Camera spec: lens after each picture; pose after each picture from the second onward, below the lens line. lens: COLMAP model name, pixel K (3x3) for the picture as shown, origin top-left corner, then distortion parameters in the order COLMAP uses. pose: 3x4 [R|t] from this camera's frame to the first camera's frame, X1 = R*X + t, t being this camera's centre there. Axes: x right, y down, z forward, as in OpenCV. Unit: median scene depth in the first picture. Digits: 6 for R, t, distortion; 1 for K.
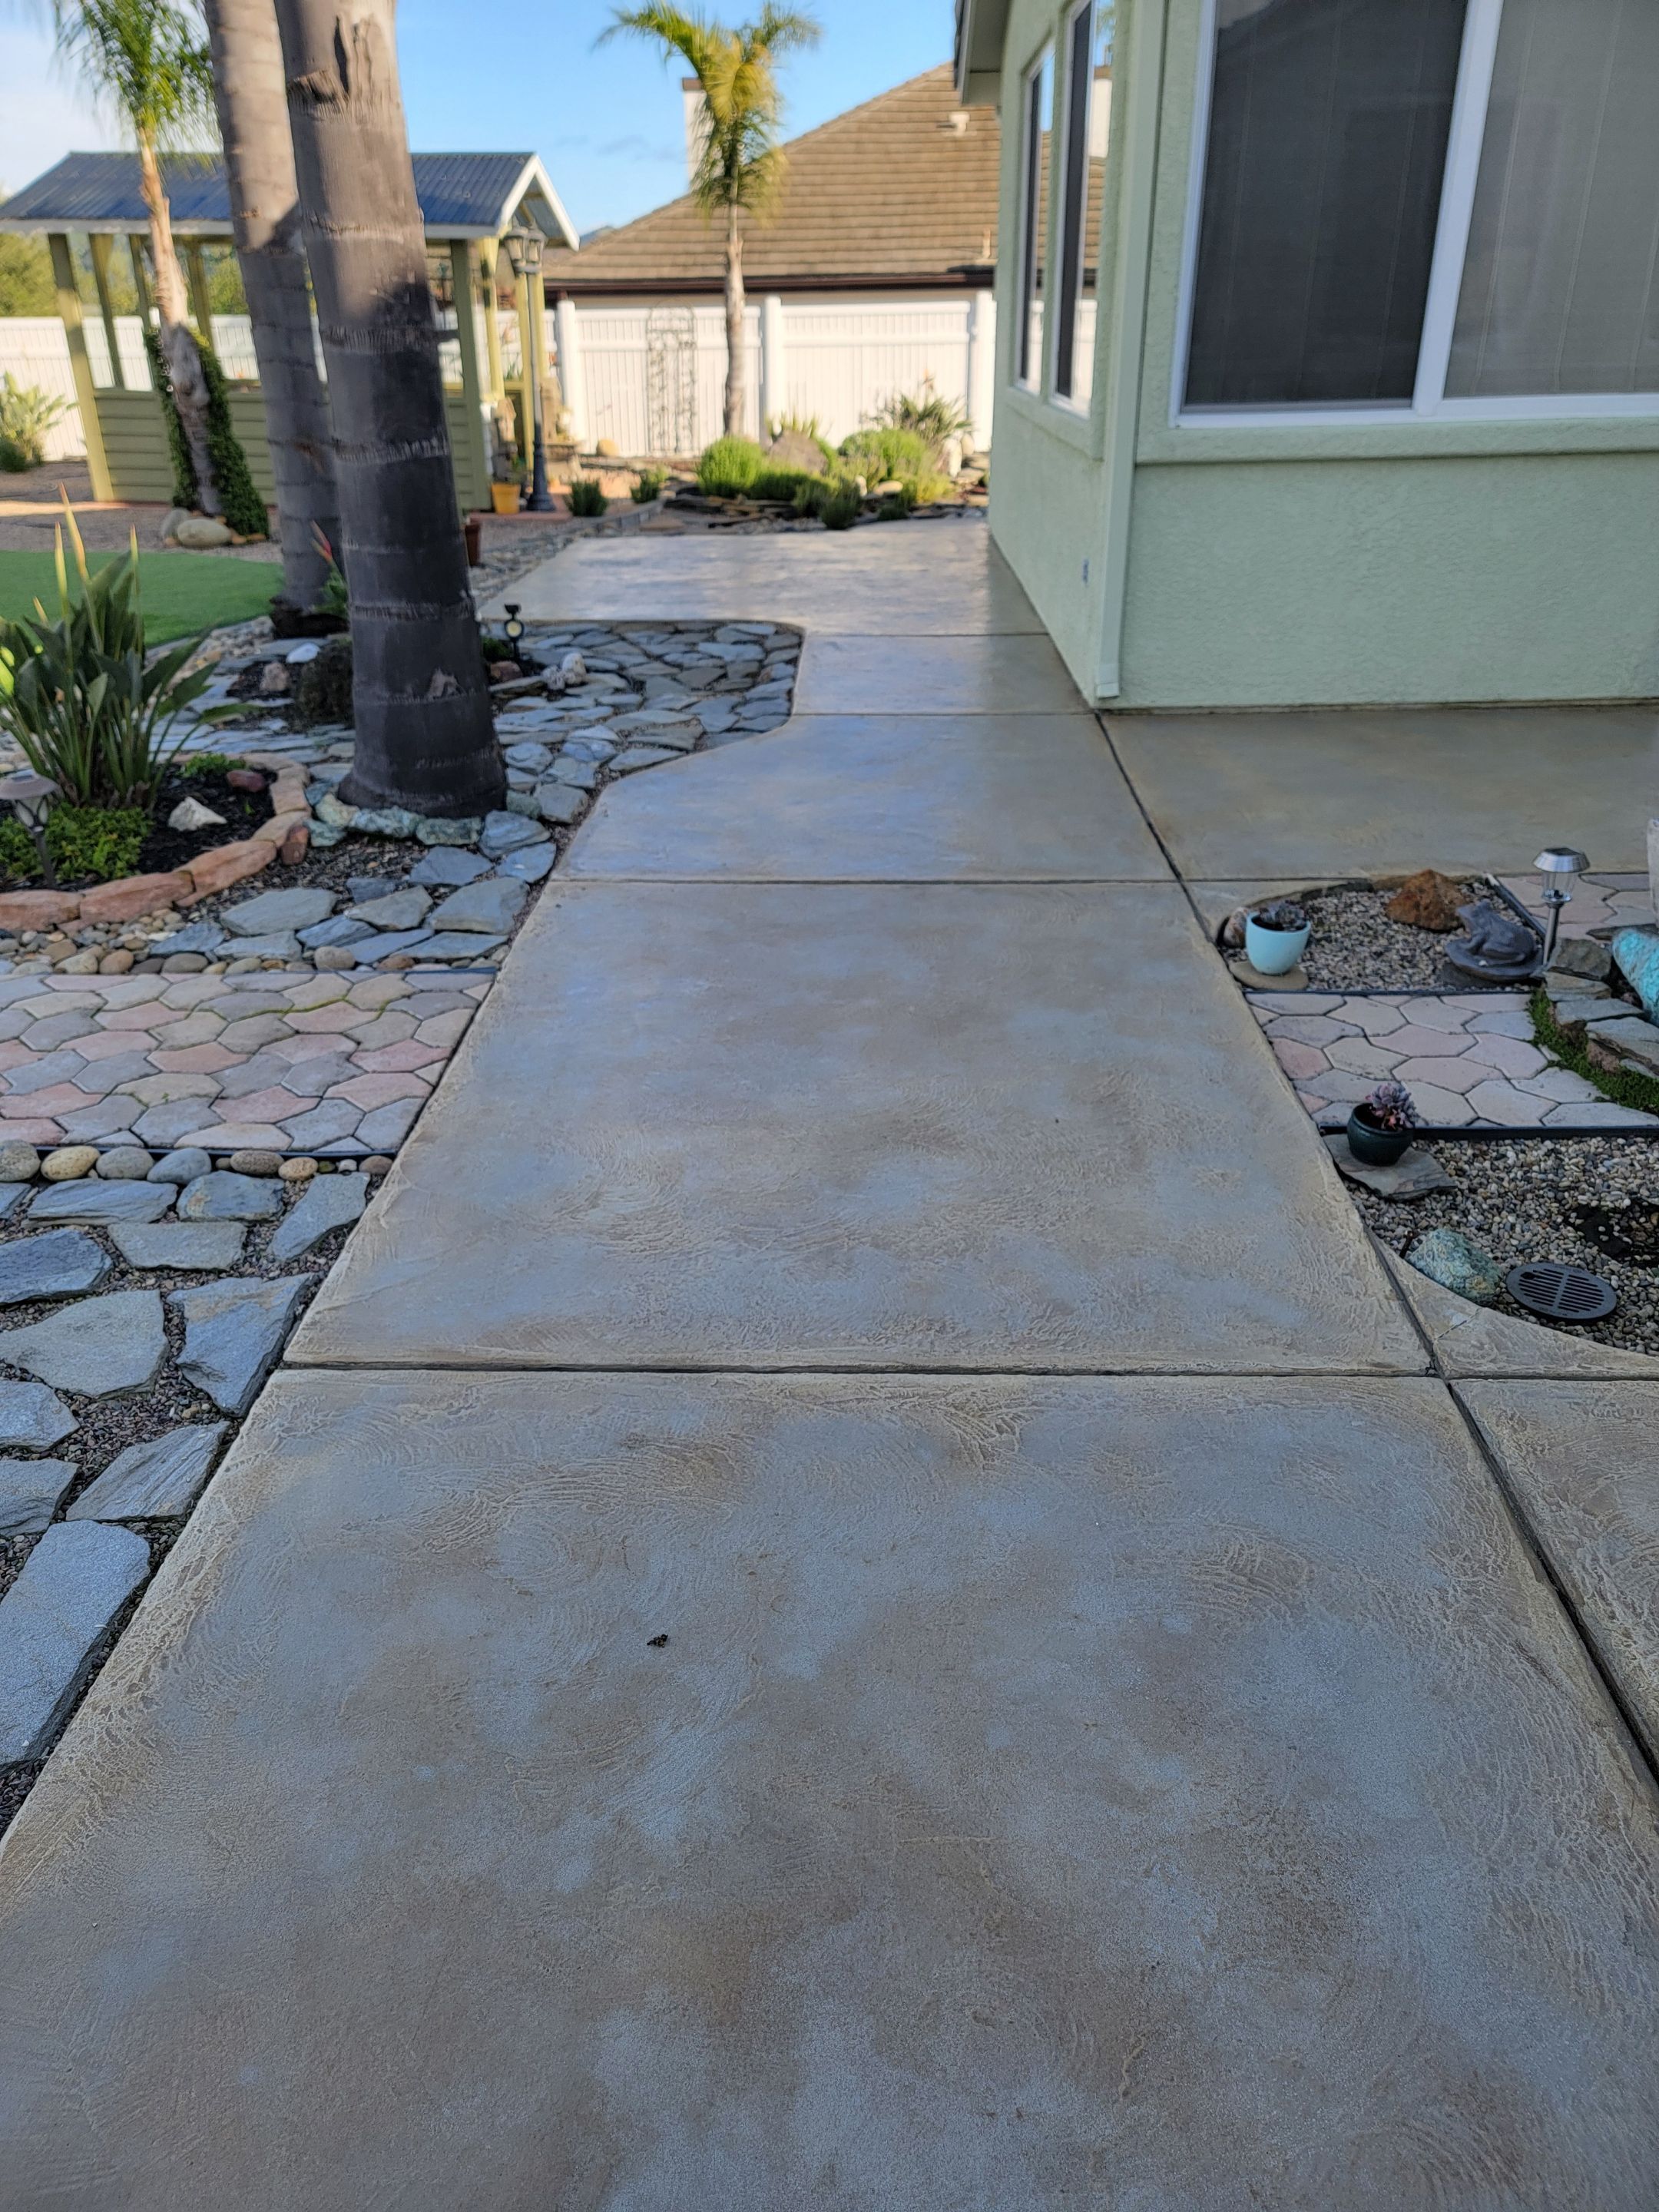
lens RADIAL K [[1605.9, 0, 785.5], [0, 1605.9, 1104.7], [0, 0, 1]] dist [0.036614, -0.002942]
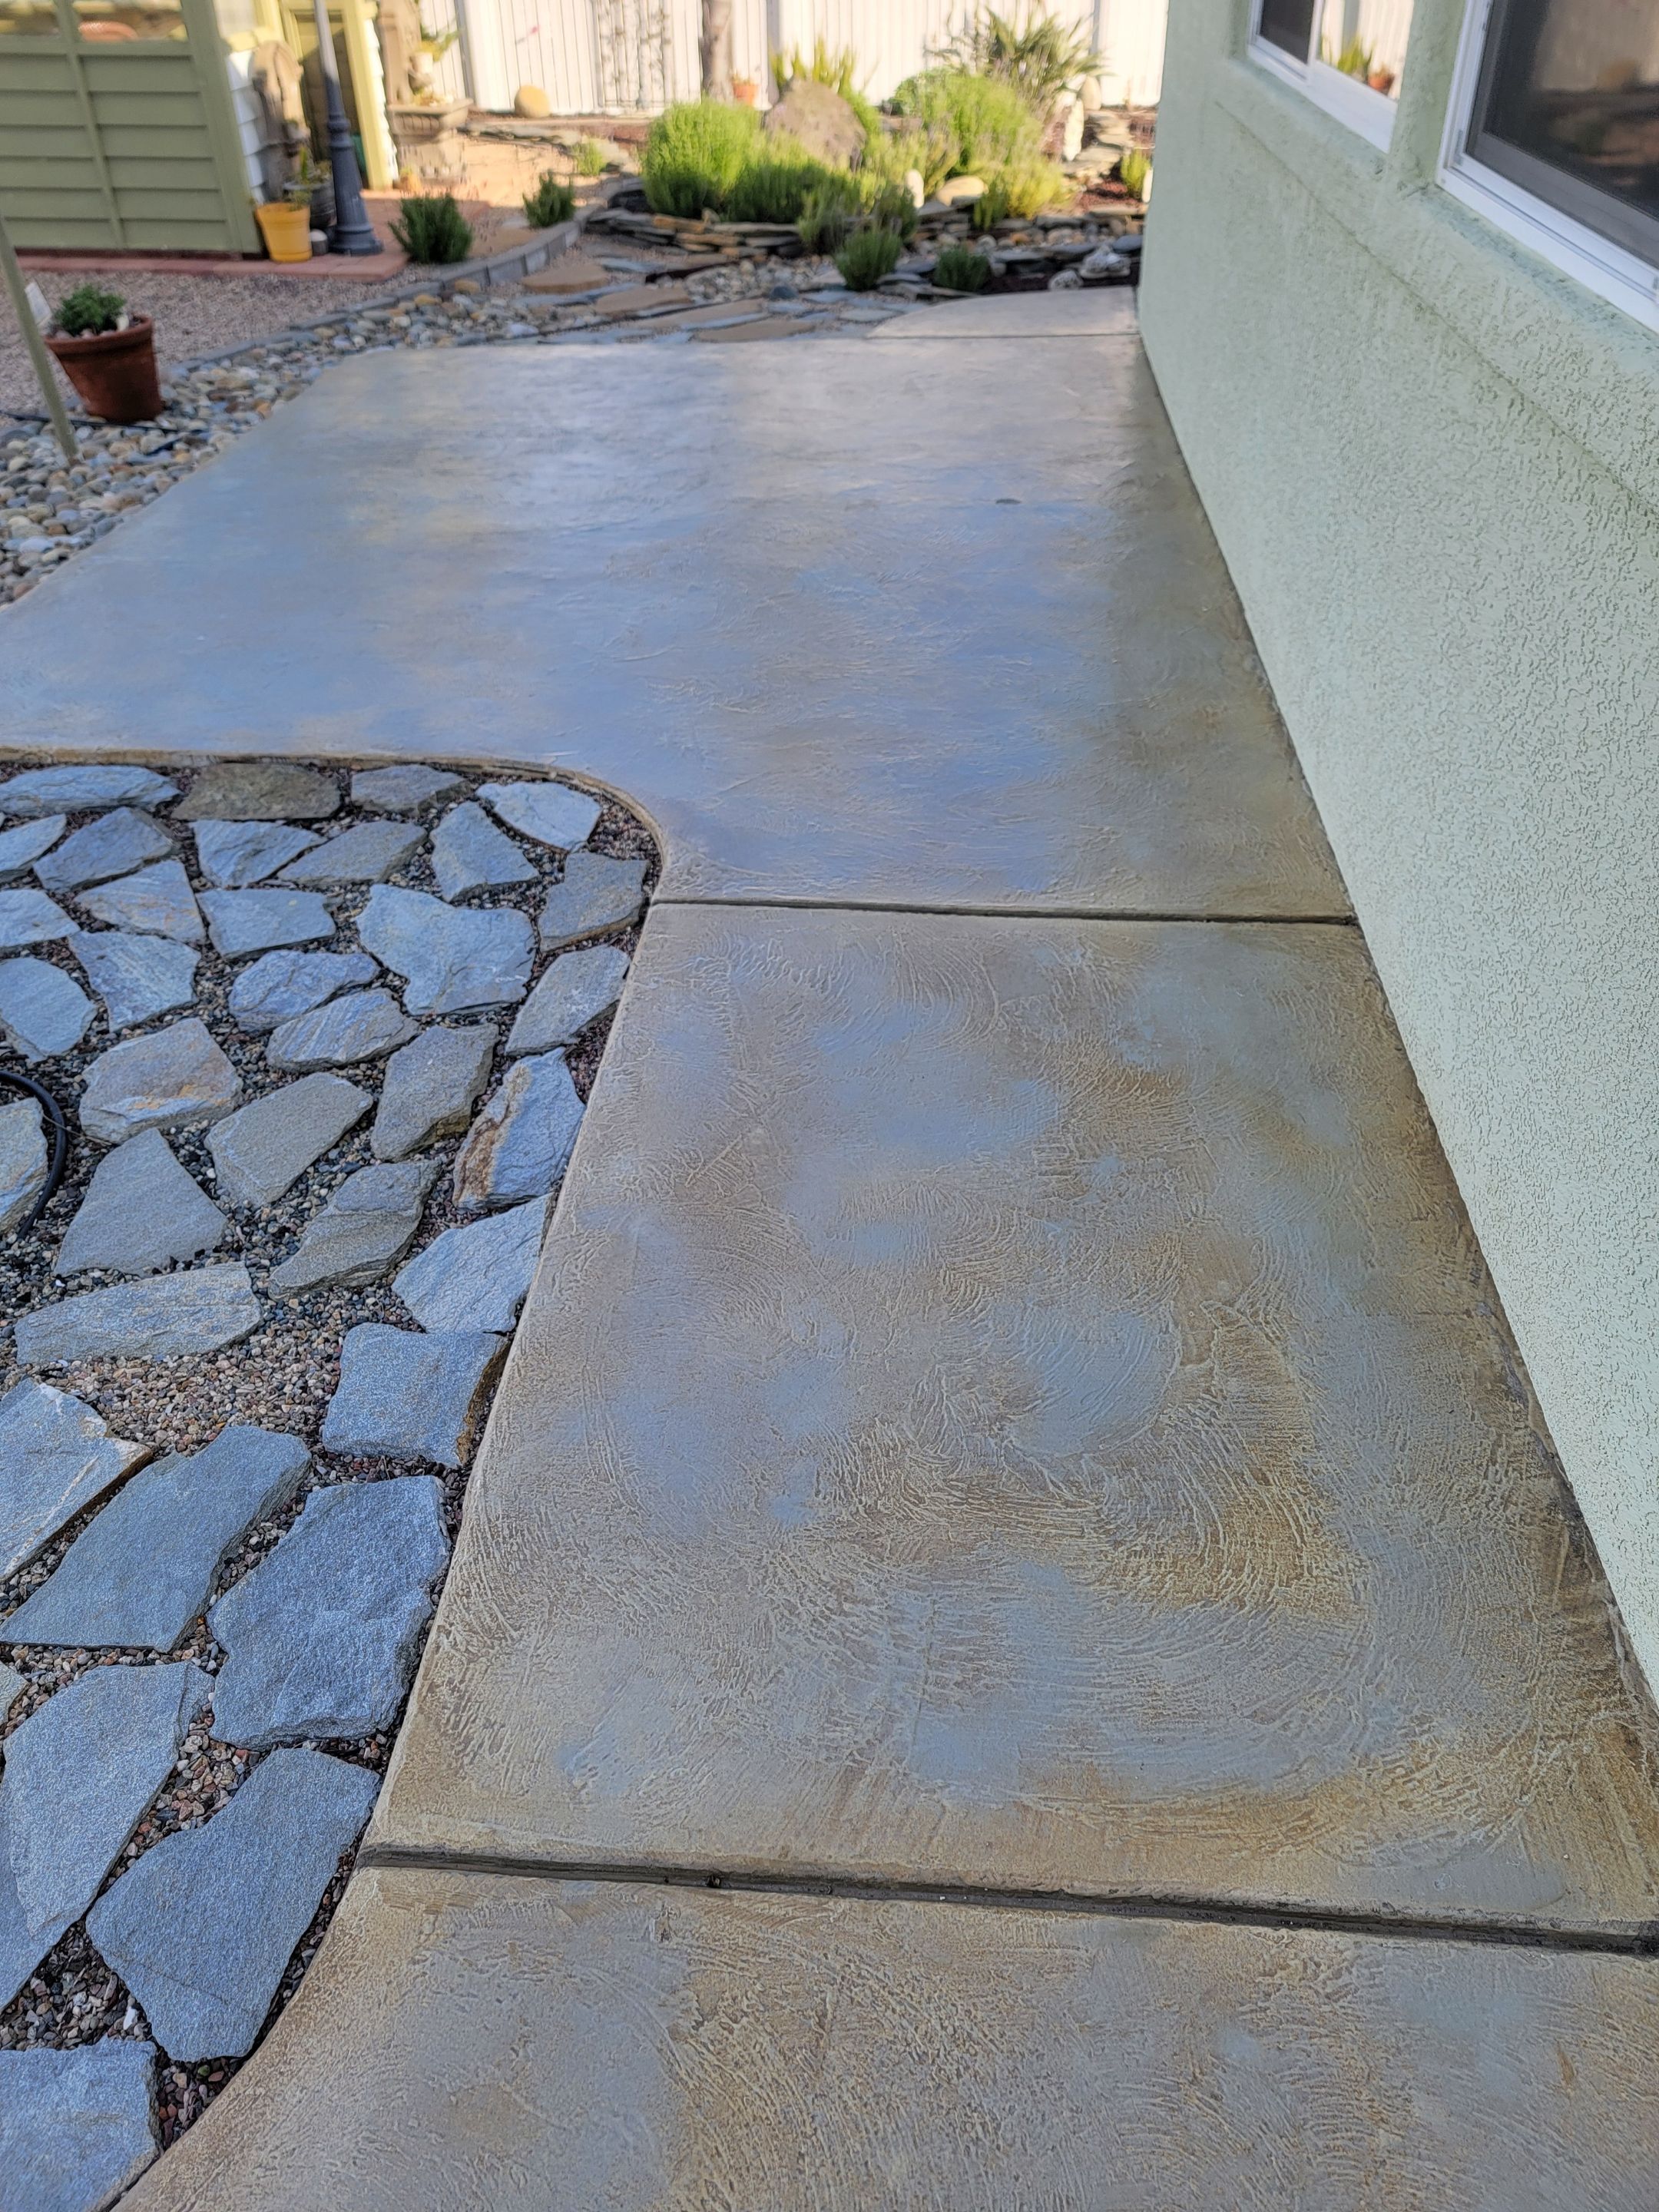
lens RADIAL K [[1524.5, 0, 829.5], [0, 1524.5, 1106.0], [0, 0, 1]] dist [0.088462, -0.096156]
pose [[0.999651, 0.012171, -0.023436, 0.032272], [-0.006818, 0.976316, 0.216241, -0.173152], [0.025513, -0.216006, 0.976059, 0.358240]]
